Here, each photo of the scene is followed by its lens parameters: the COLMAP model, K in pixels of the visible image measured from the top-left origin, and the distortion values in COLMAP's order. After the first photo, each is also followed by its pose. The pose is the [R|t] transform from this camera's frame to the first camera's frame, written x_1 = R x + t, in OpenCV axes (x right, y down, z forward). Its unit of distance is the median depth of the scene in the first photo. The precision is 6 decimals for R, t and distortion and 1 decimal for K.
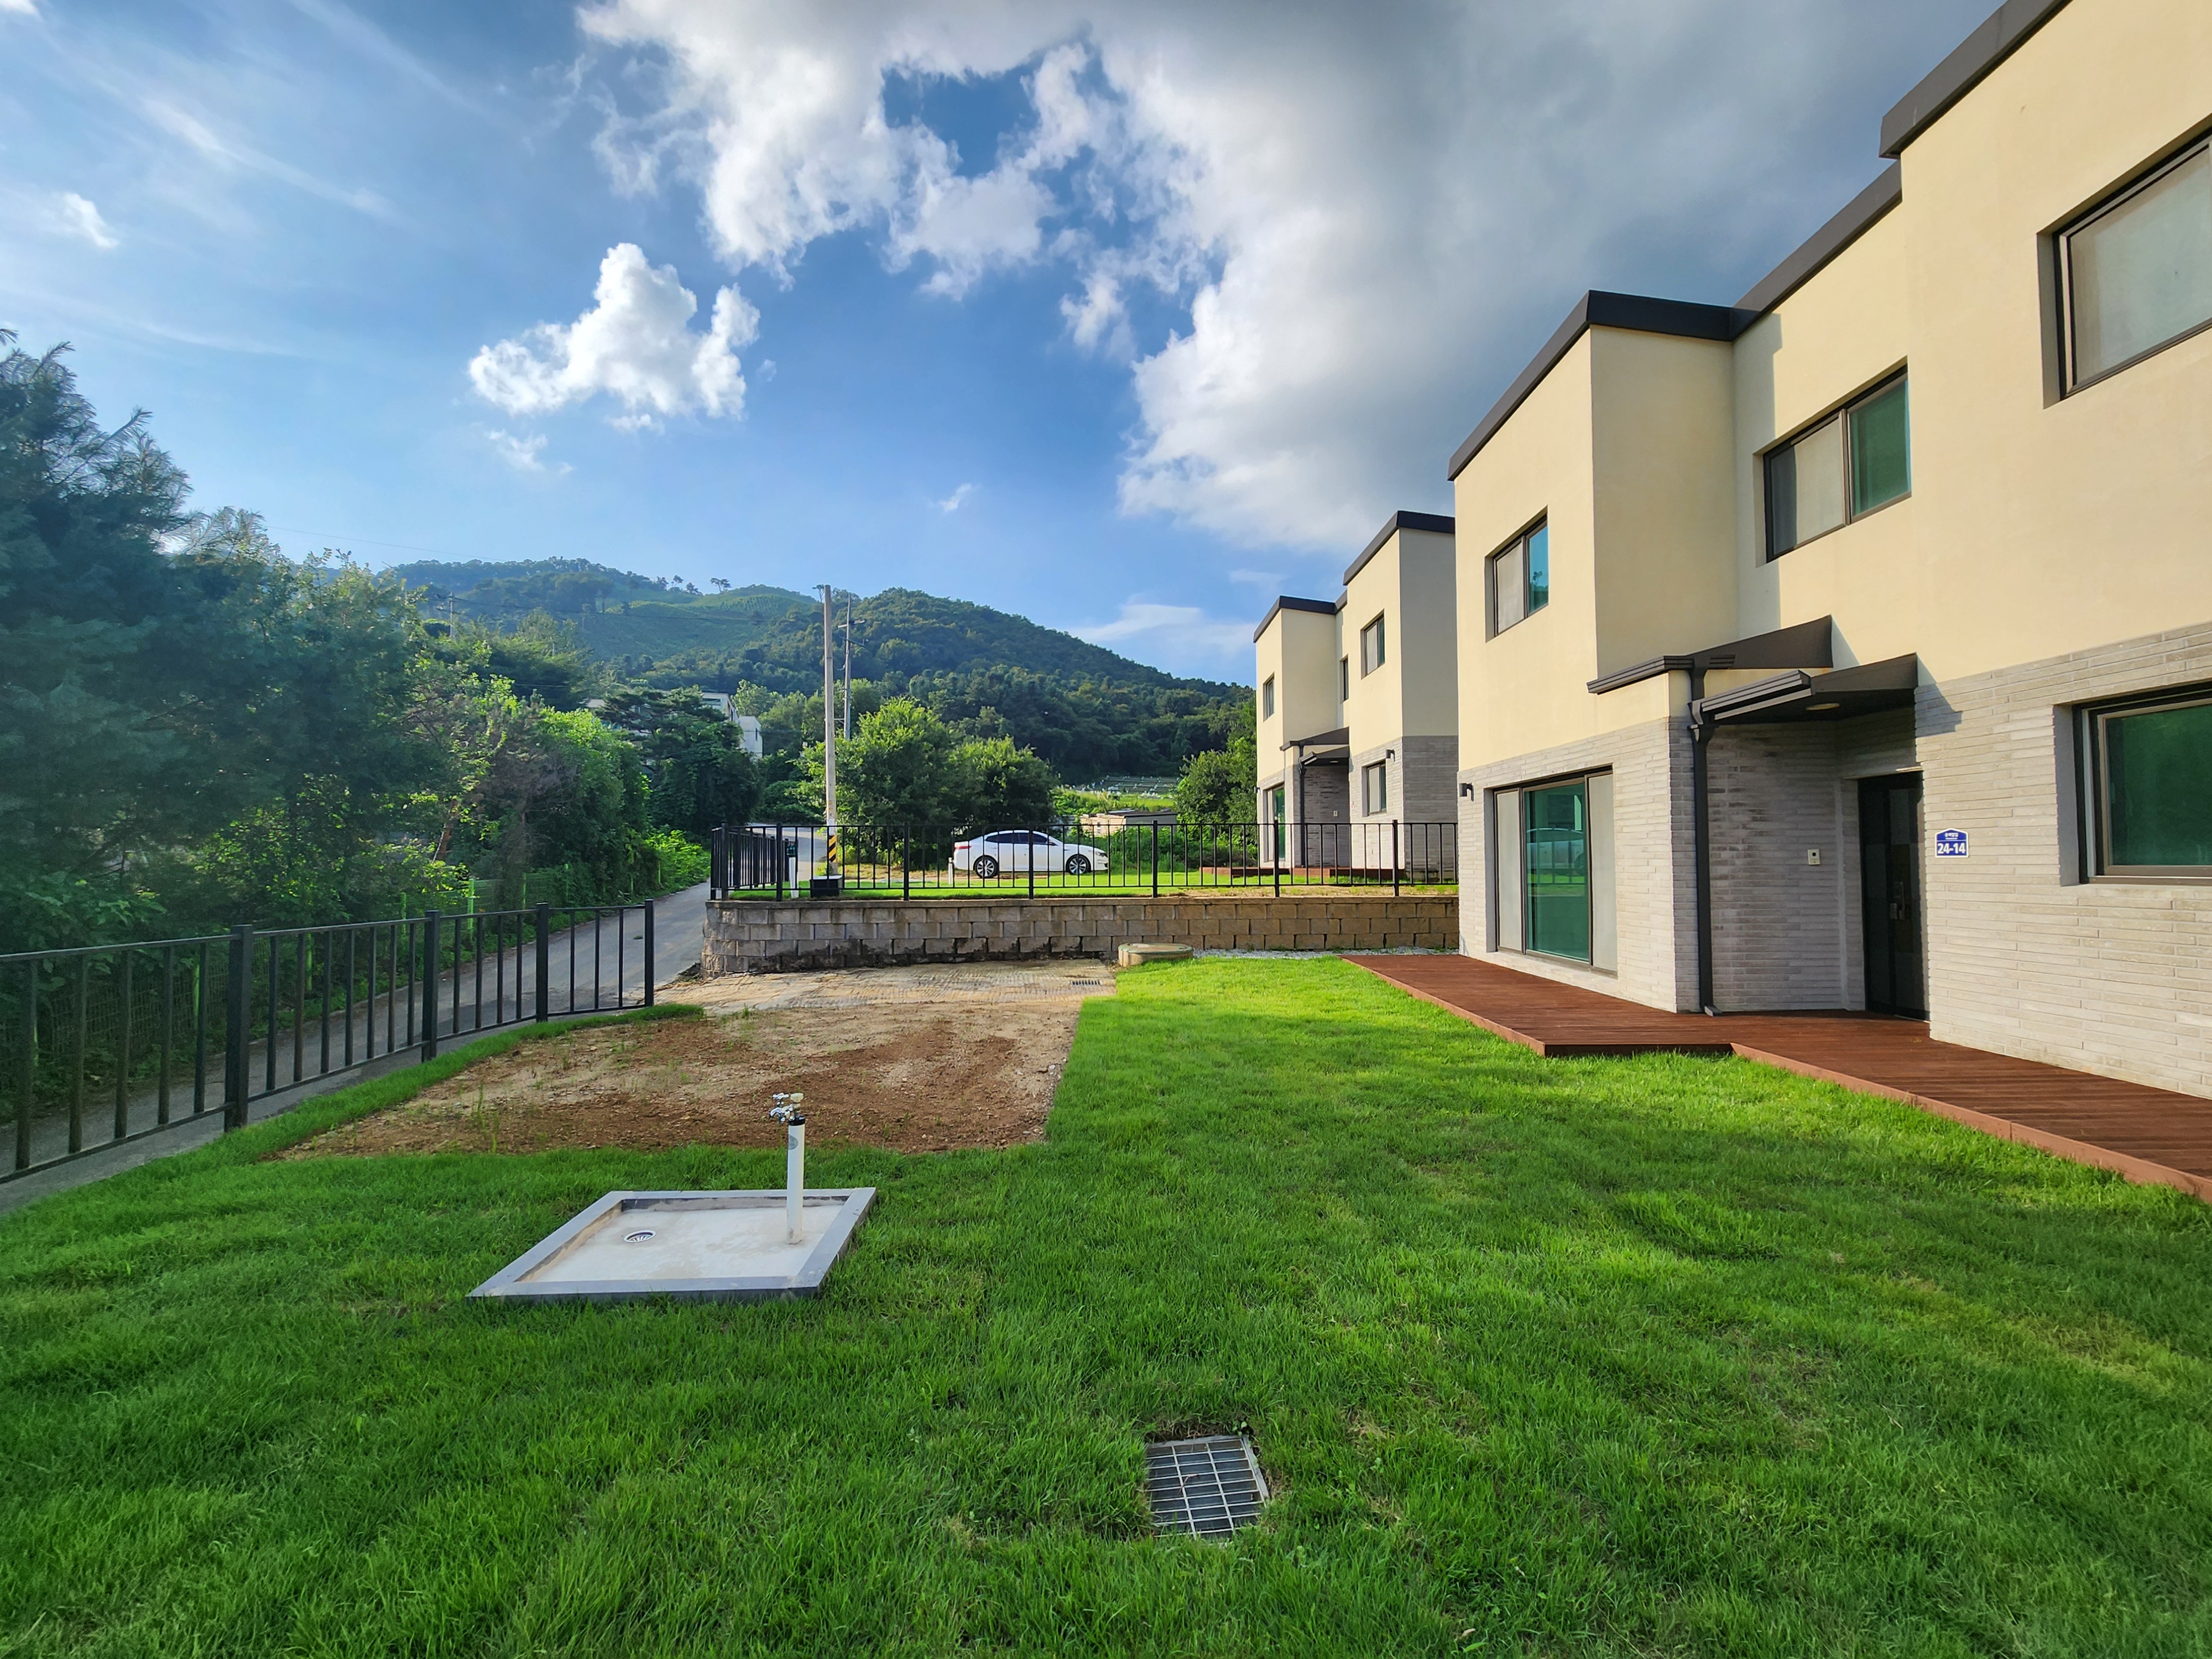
lens RADIAL K [[903.2, 0, 1107.1], [0, 903.2, 835.4], [0, 0, 1]] dist [-0.000185, -0.001386]
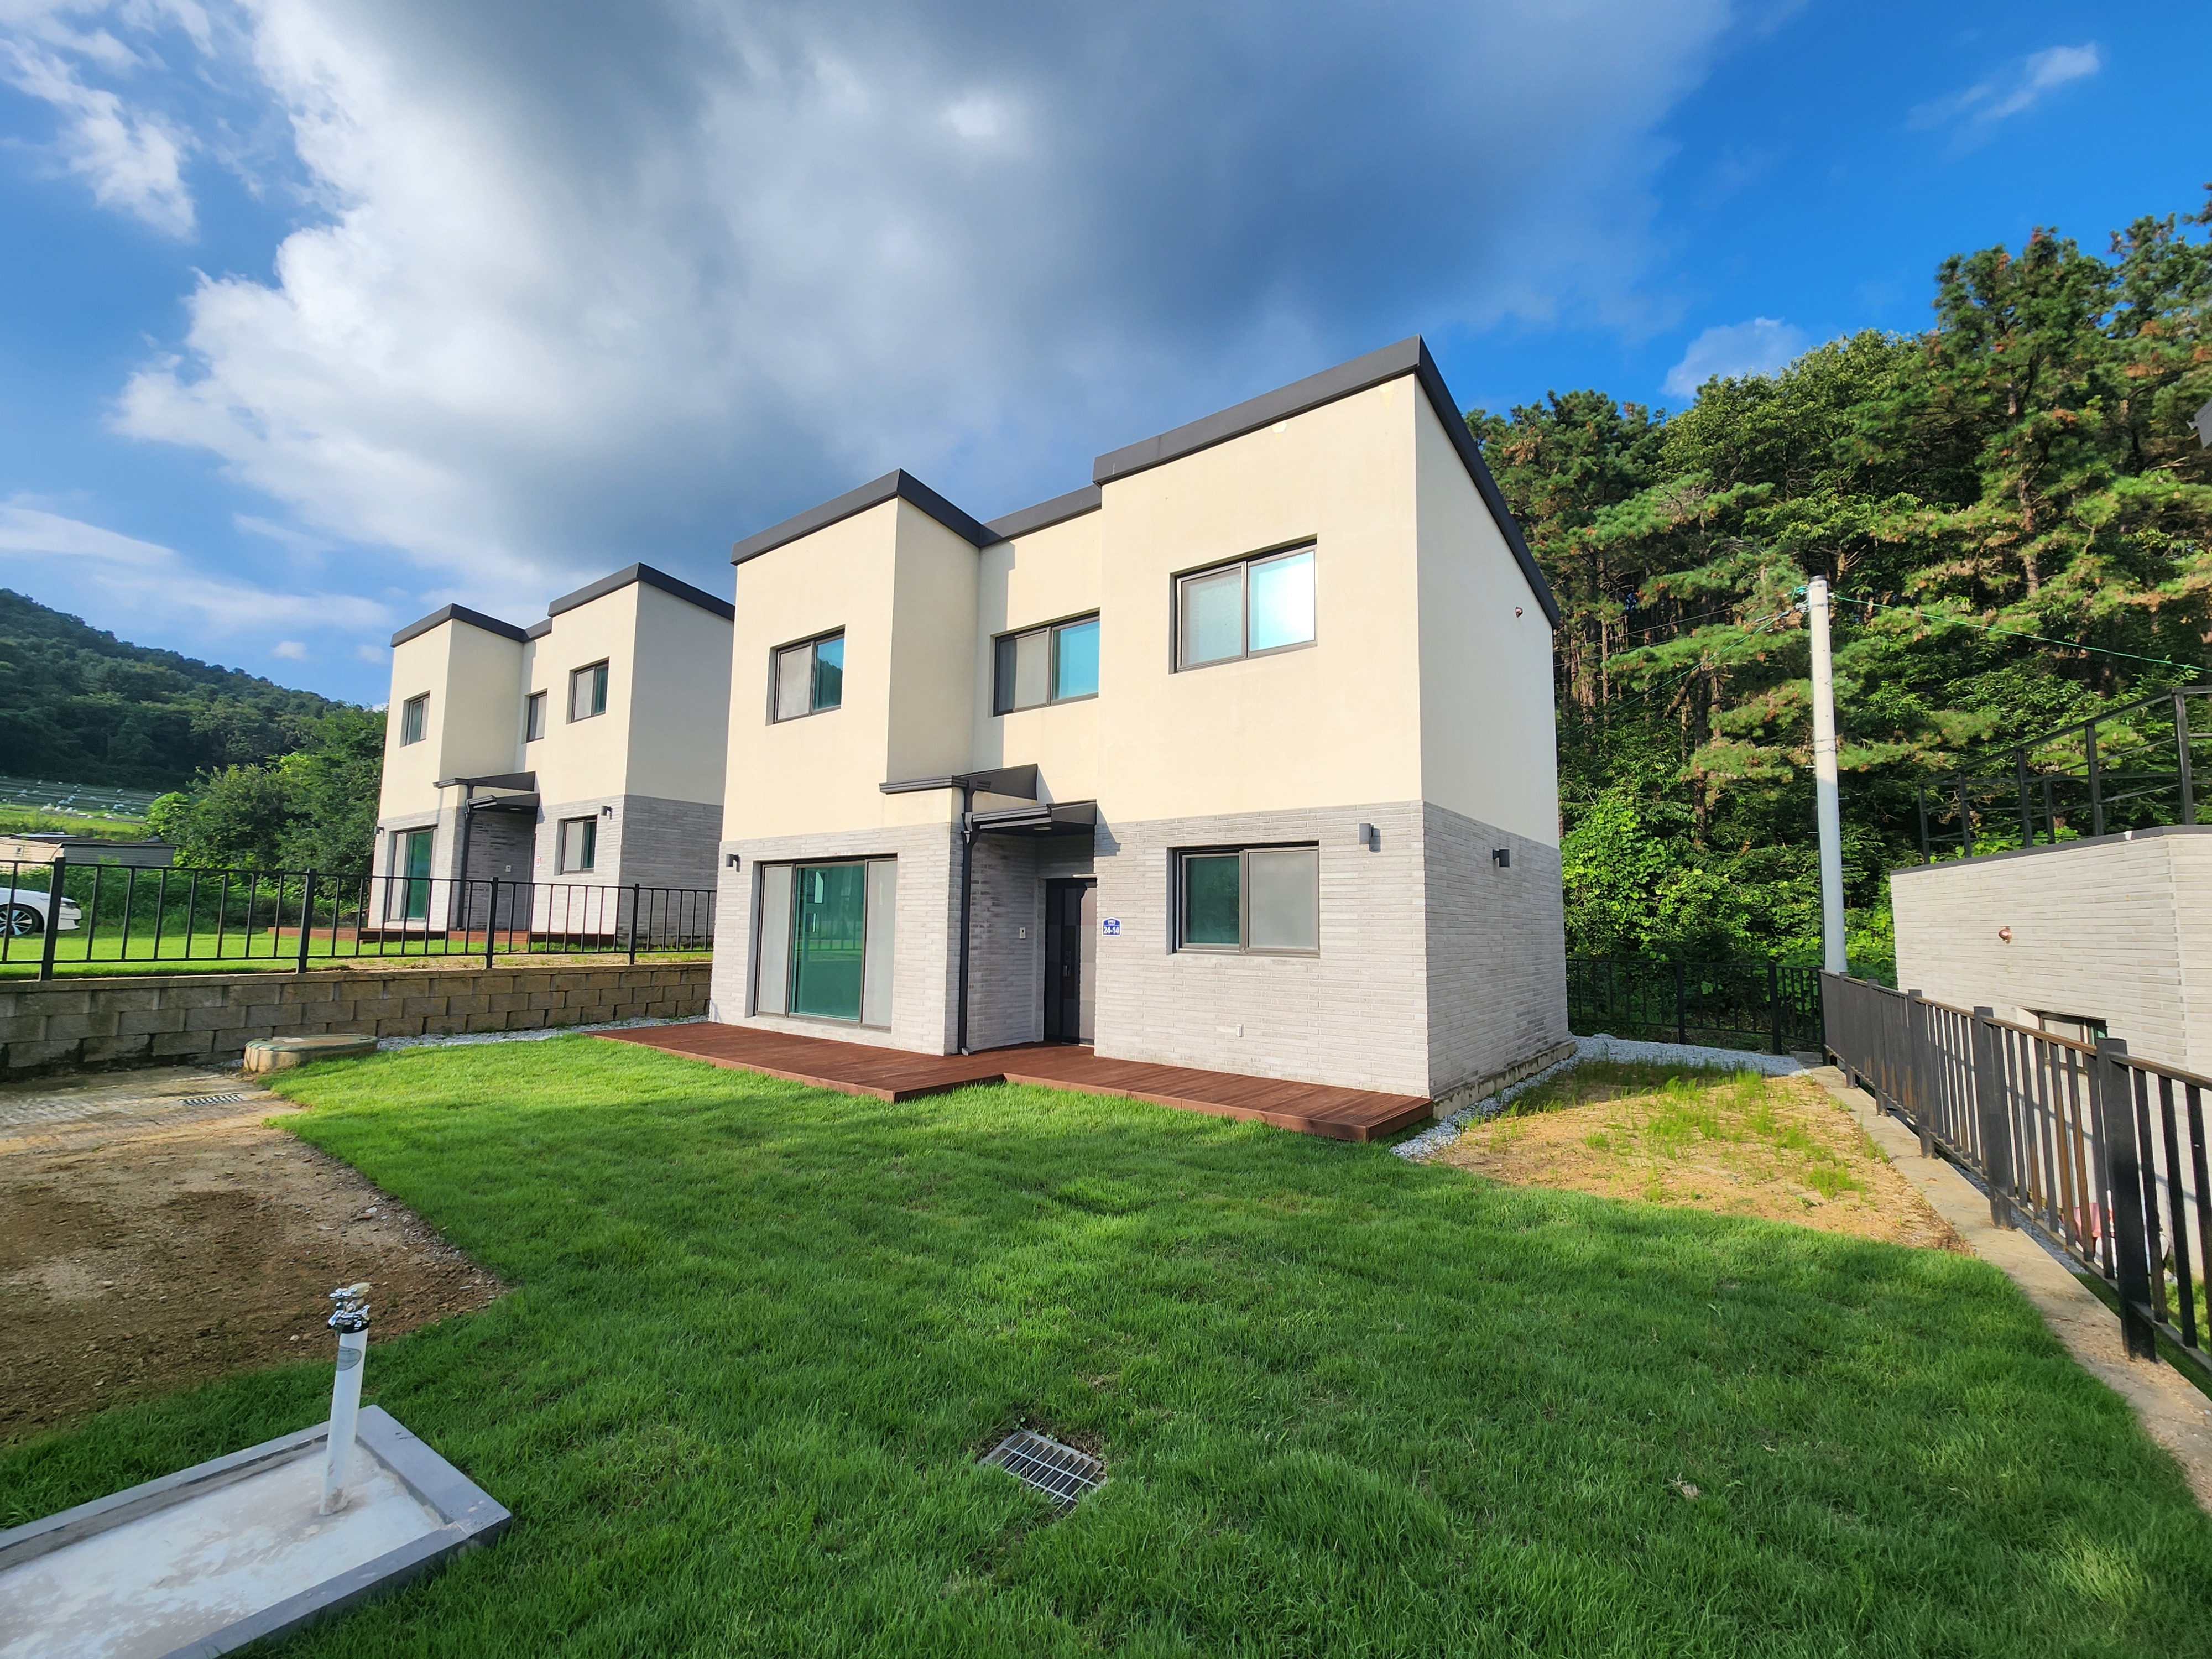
lens RADIAL K [[903.2, 0, 1101.5], [0, 903.2, 834.0], [0, 0, 1]] dist [-0.000185, -0.001386]
pose [[0.604590, 0.094643, 0.790894, -0.265779], [-0.040692, 0.995289, -0.087996, -0.010580], [-0.795497, 0.021019, 0.605593, 0.051107]]
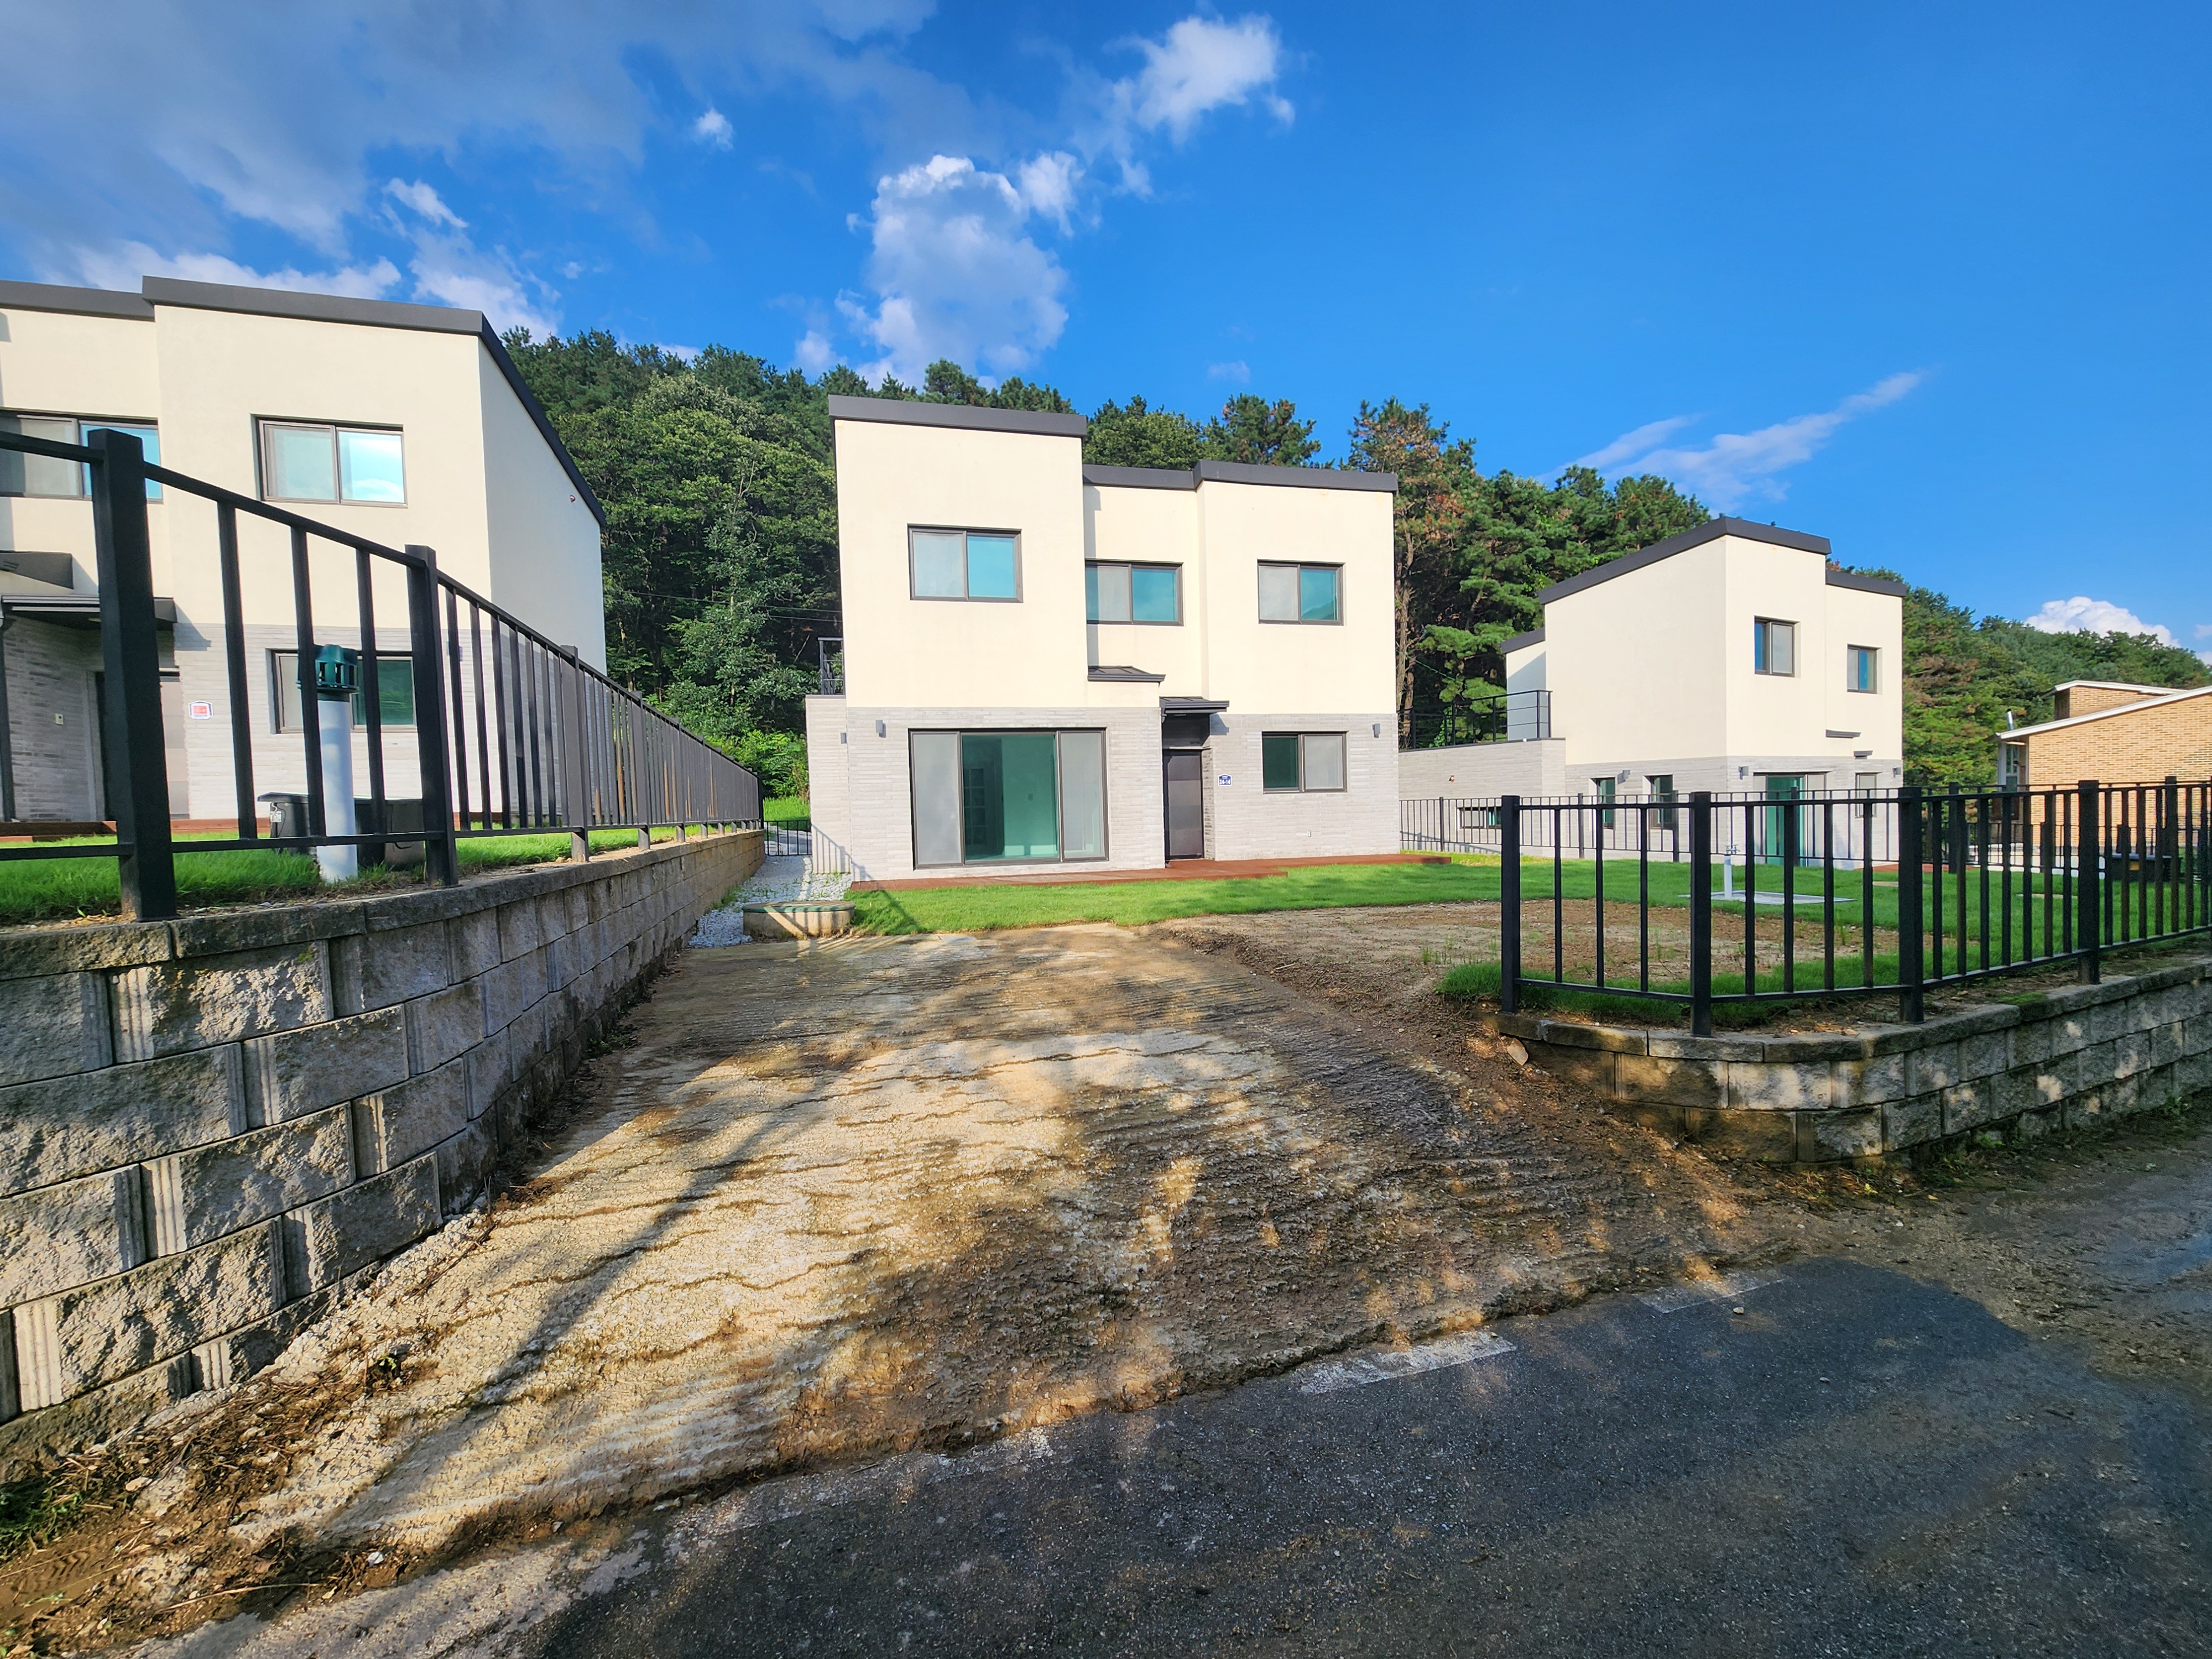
lens RADIAL K [[903.2, 0, 1111.9], [0, 903.2, 842.5], [0, 0, 1]] dist [-0.000185, -0.001386]
pose [[-0.254035, -0.014859, 0.967081, -1.123891], [0.003771, 0.999859, 0.016353, 0.111036], [-0.967188, 0.007801, -0.253944, 1.567643]]
